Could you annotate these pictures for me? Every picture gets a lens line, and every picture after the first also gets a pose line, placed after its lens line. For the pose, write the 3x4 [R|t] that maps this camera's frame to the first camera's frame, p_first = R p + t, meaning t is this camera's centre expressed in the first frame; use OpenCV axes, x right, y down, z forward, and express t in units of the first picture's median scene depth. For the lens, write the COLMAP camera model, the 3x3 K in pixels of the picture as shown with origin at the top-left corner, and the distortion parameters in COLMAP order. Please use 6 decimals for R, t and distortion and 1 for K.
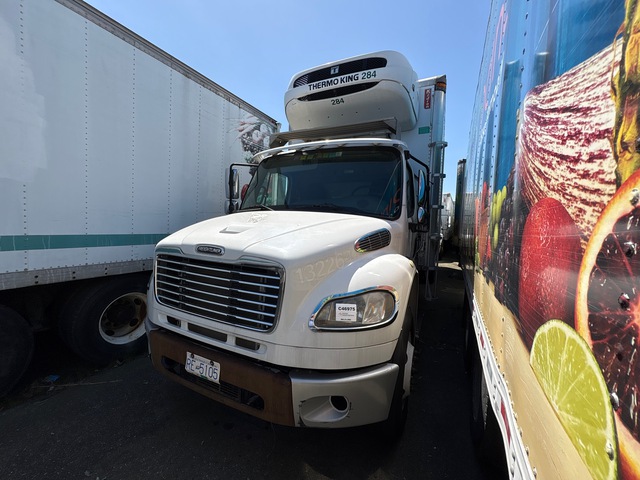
lens RADIAL K [[241.5, 0, 321.6], [0, 241.5, 241.0], [0, 0, 1]] dist [0.011201, 0.000091]
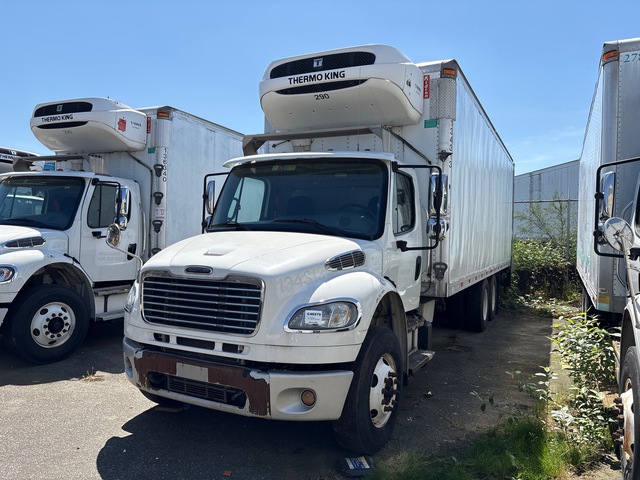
lens RADIAL K [[492.6, 0, 316.7], [0, 492.6, 242.4], [0, 0, 1]] dist [0.014637, 0.001979]
pose [[0.999245, -0.018942, -0.033924, 0.134805], [0.016778, 0.997874, -0.062981, 0.046040], [0.035045, 0.062365, 0.997438, -0.970299]]
